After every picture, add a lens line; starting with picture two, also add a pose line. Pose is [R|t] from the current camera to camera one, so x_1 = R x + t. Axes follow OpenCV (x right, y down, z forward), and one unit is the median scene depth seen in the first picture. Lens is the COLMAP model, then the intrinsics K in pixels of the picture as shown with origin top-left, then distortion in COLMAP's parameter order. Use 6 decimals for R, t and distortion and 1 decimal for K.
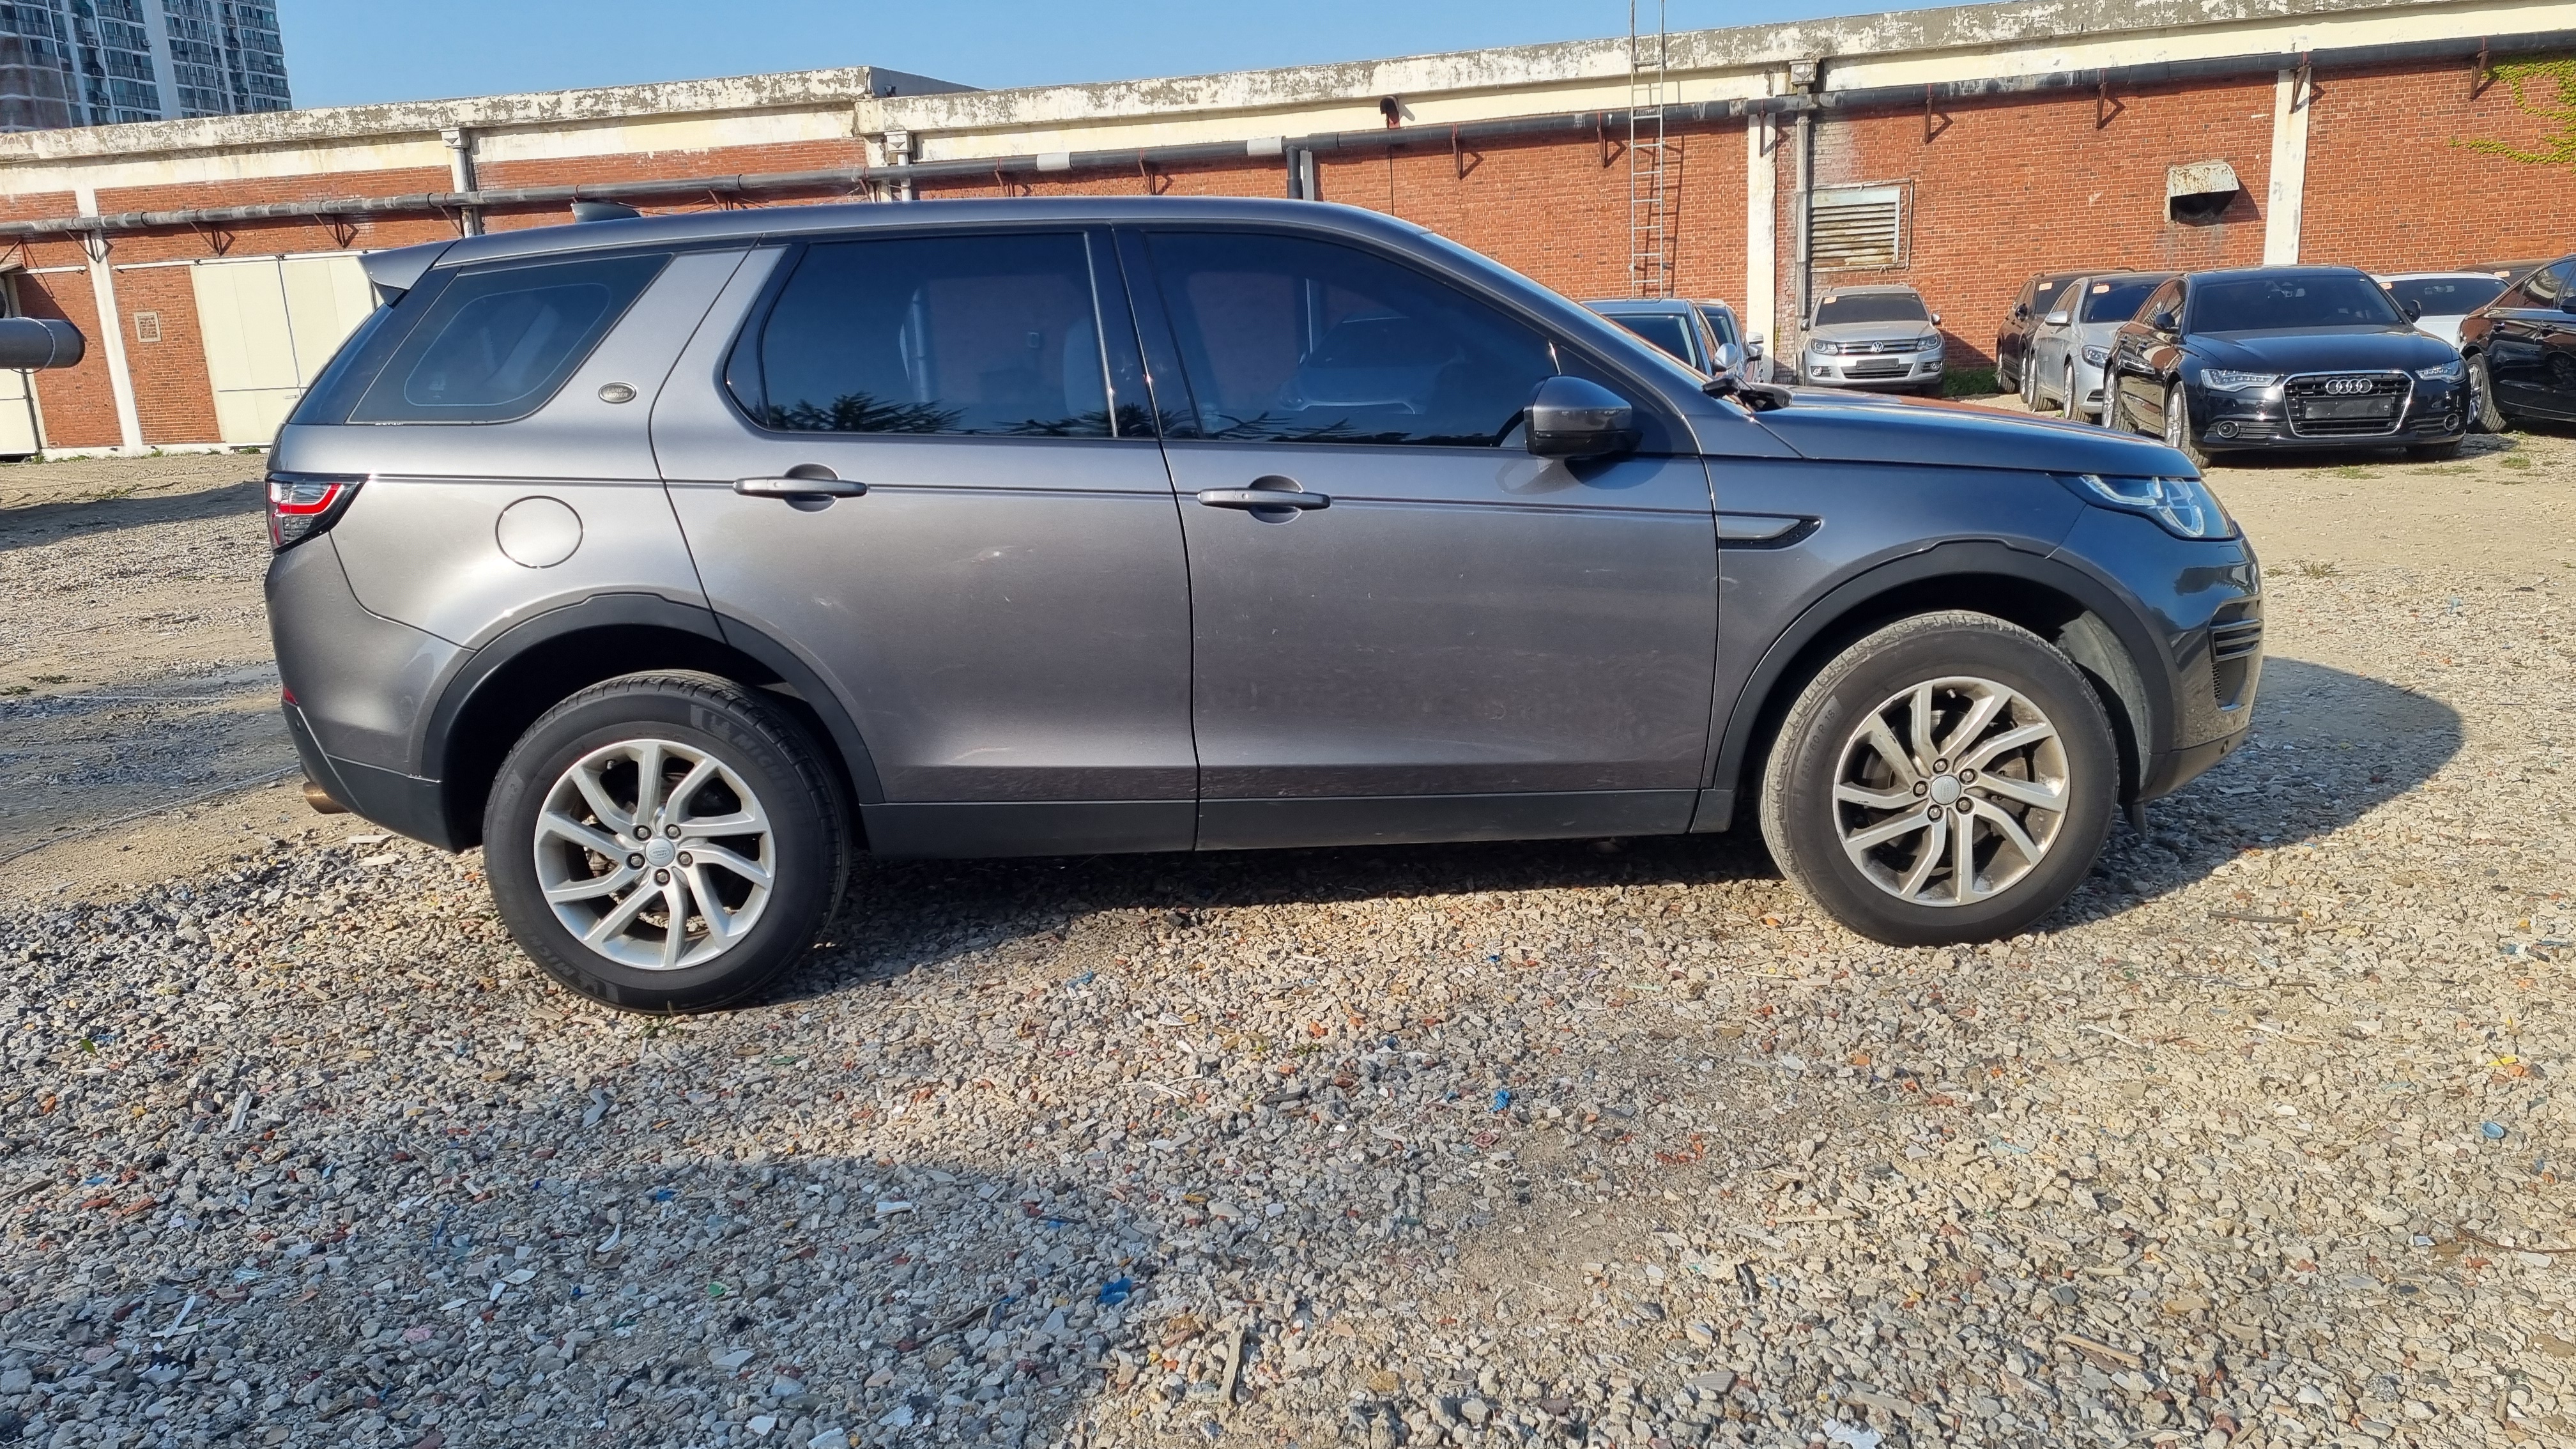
lens RADIAL K [[1944.5, 0, 1299.8], [0, 1944.5, 740.5], [0, 0, 1]] dist [0.077048, -0.058876]
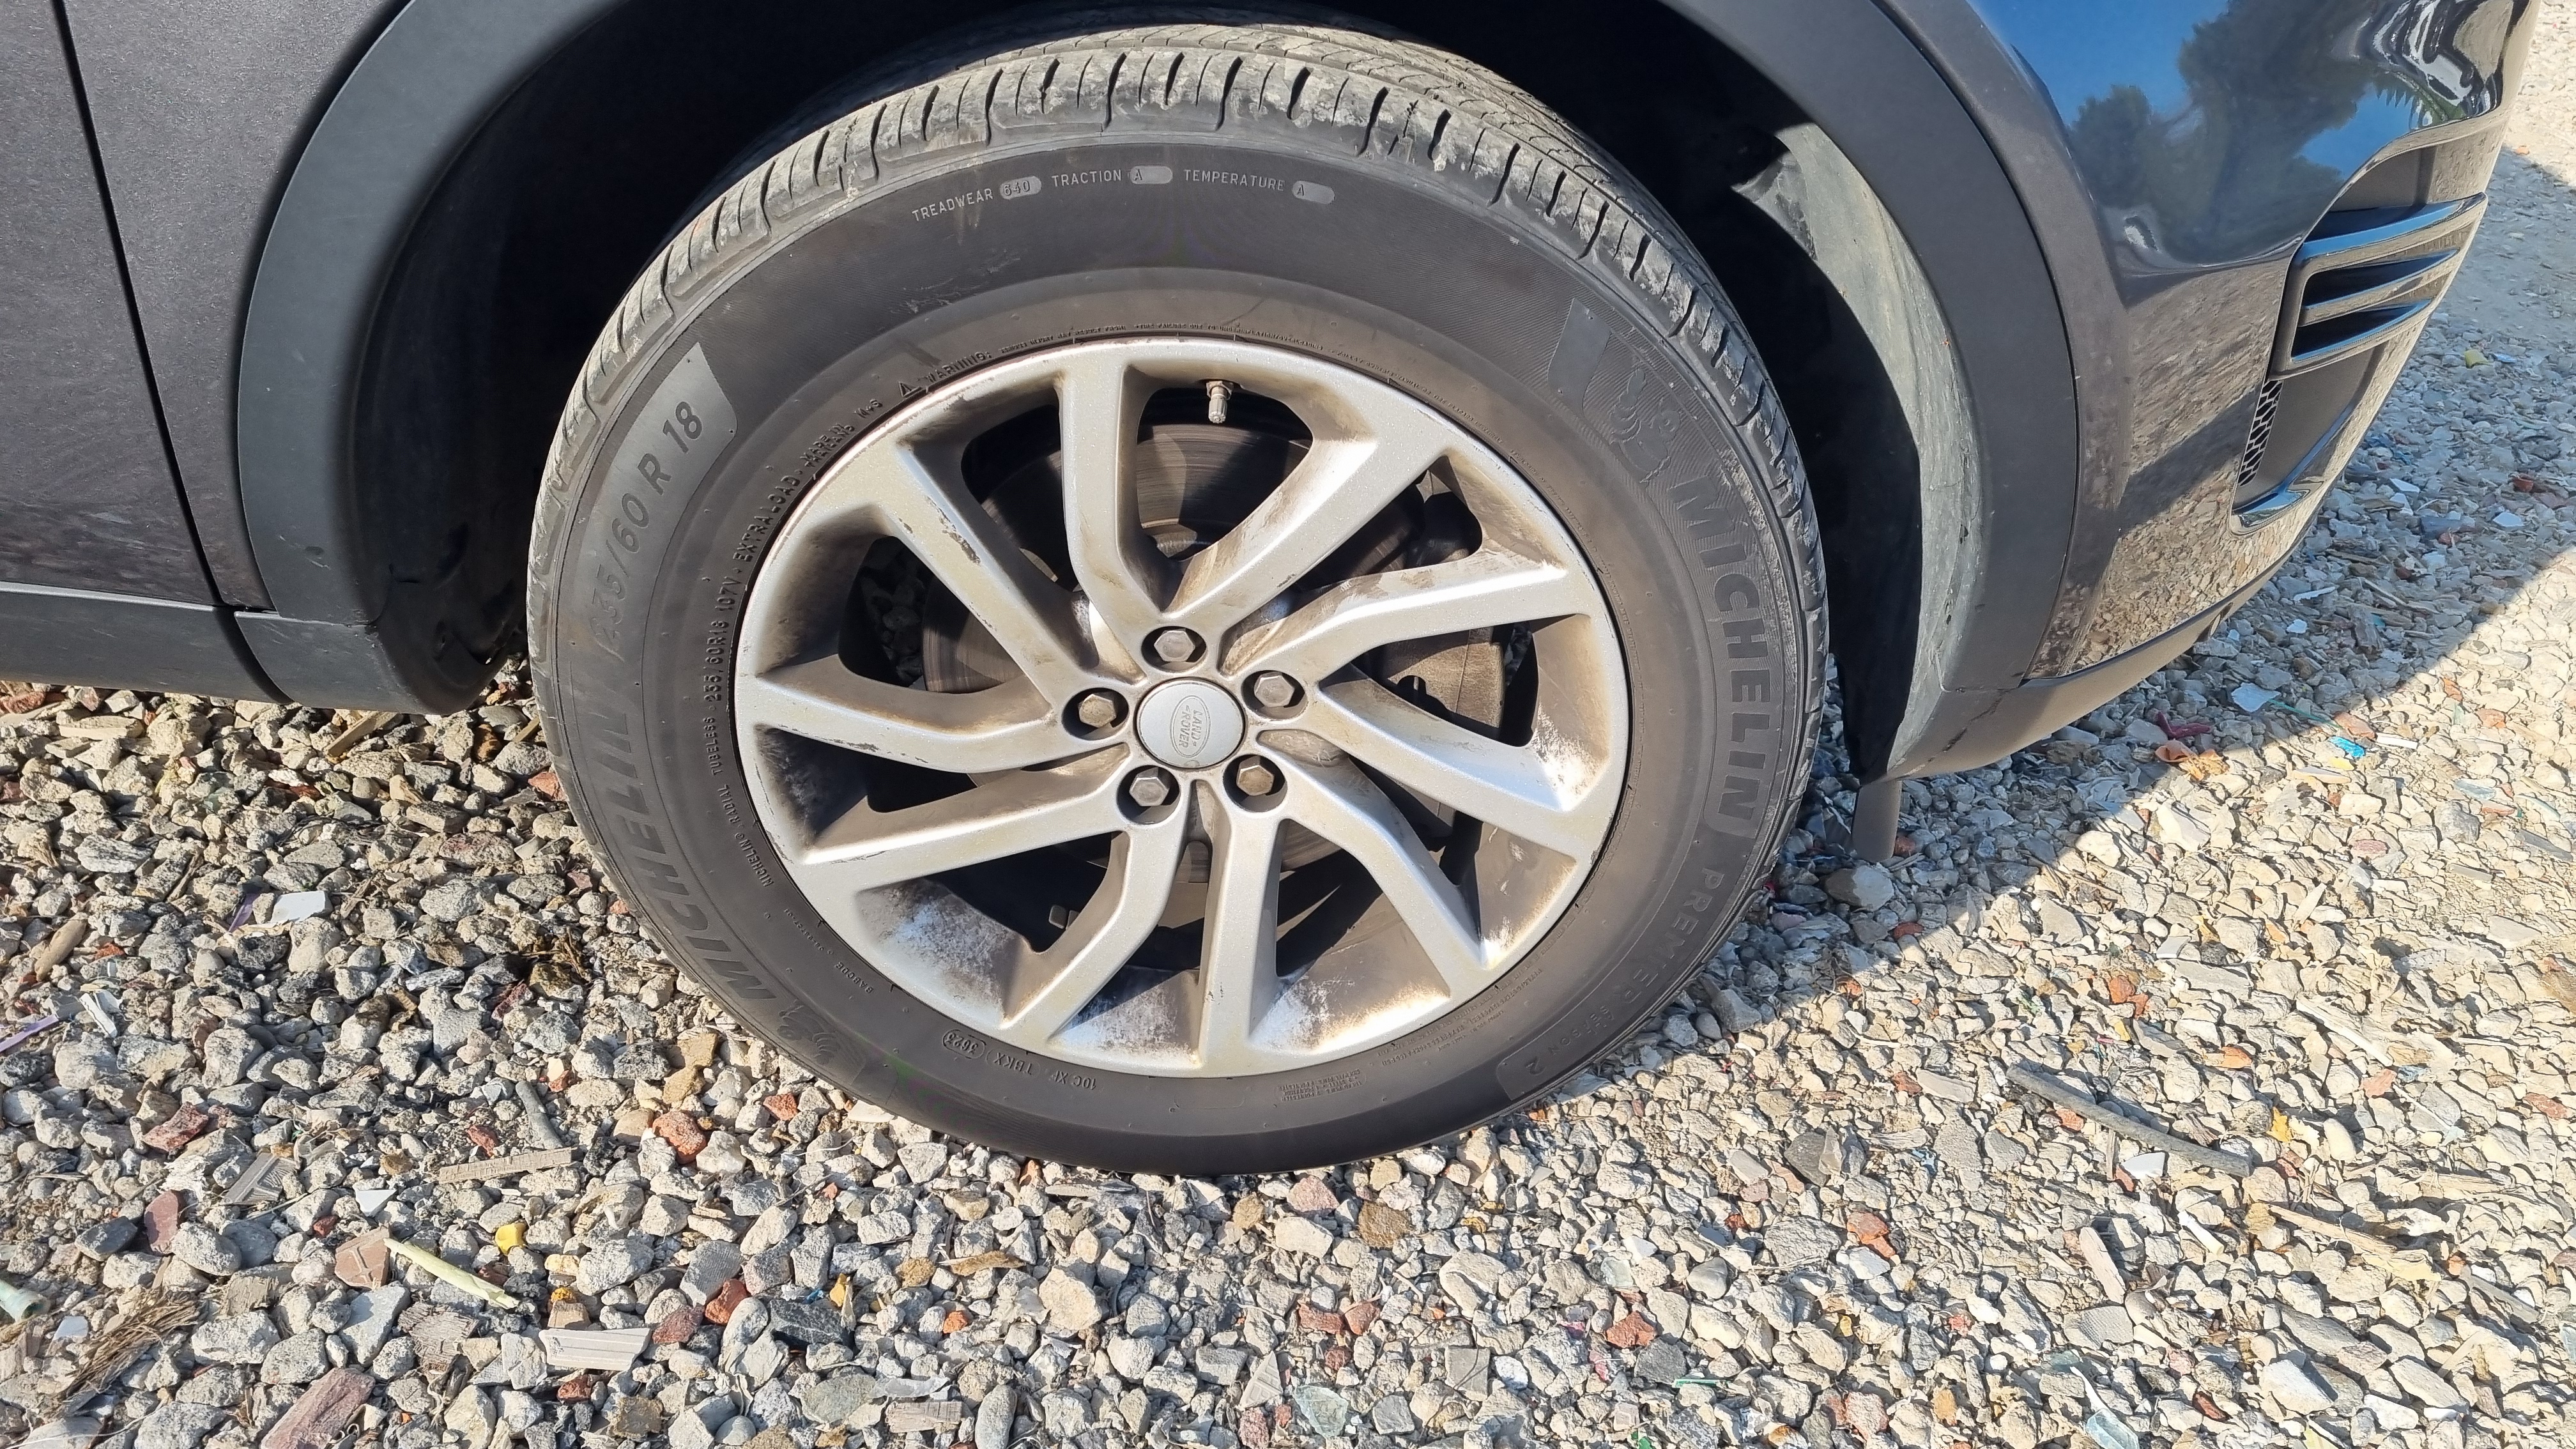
lens RADIAL K [[1944.5, 0, 1317.6], [0, 1944.5, 735.6], [0, 0, 1]] dist [0.077048, -0.058876]
pose [[0.989201, 0.127257, 0.072714, 0.043850], [-0.145452, 0.913409, 0.380167, -0.010527], [-0.018039, -0.386638, 0.922055, 0.100483]]
